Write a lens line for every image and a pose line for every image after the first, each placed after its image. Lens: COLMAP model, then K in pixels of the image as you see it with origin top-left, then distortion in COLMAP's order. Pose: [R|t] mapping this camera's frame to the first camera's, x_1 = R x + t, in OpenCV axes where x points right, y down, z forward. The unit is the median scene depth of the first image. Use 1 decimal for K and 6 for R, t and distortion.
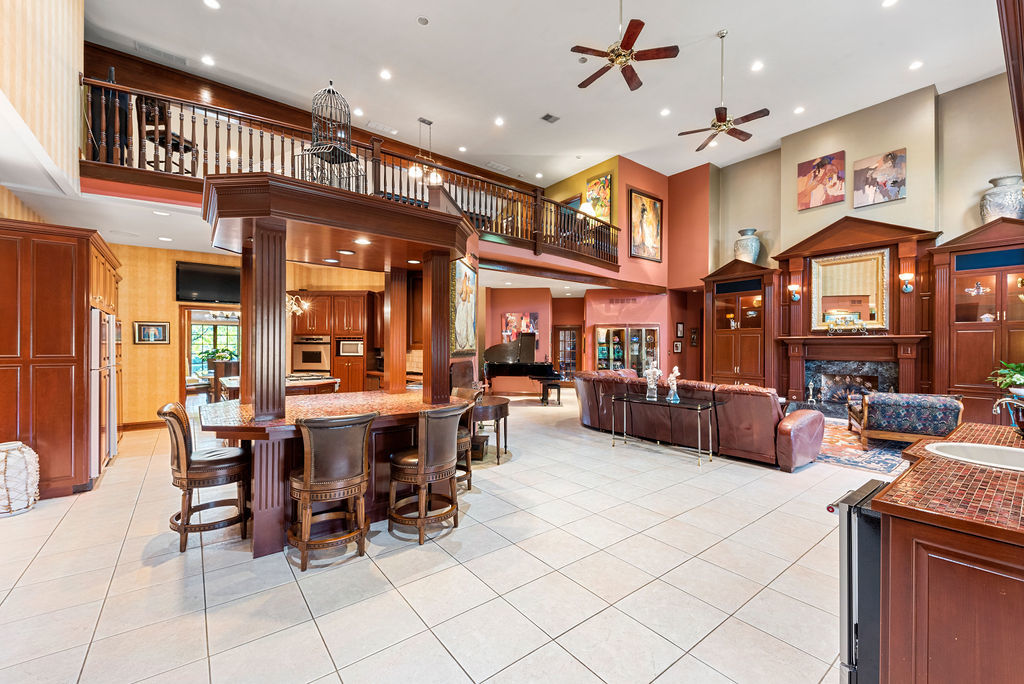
lens RADIAL K [[416.9, 0, 516.0], [0, 416.9, 344.3], [0, 0, 1]] dist [0.002290, 0.000188]
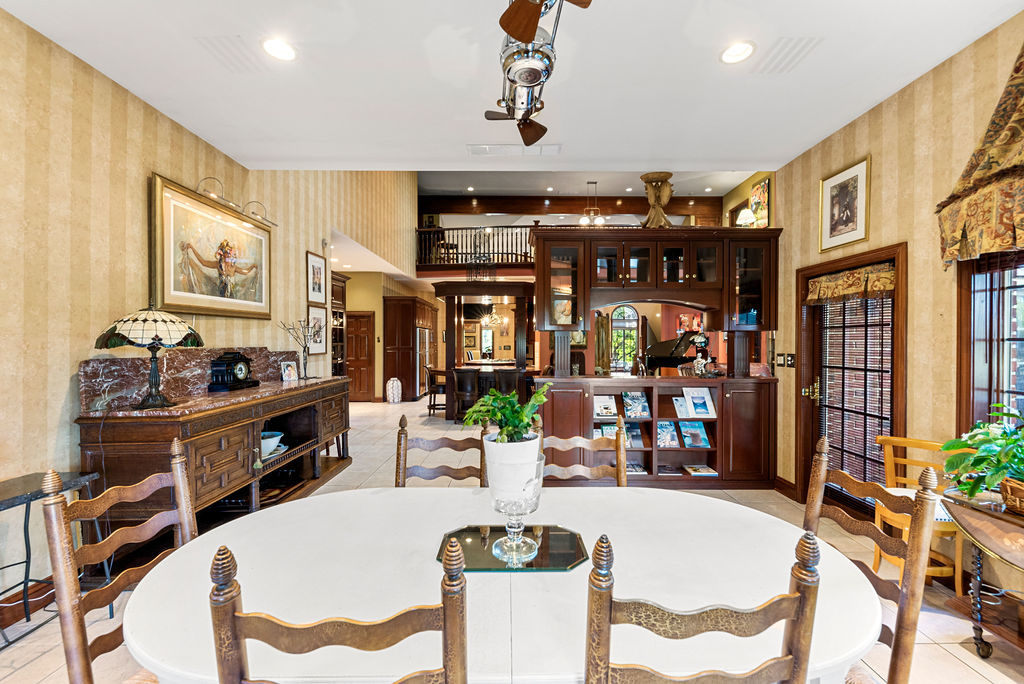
lens RADIAL K [[416.9, 0, 510.8], [0, 416.9, 343.4], [0, 0, 1]] dist [0.002290, 0.000188]
pose [[0.780394, -0.000950, -0.625288, 0.376905], [0.004406, 0.999982, 0.003980, -0.000253], [0.625273, -0.005861, 0.780384, -0.226403]]
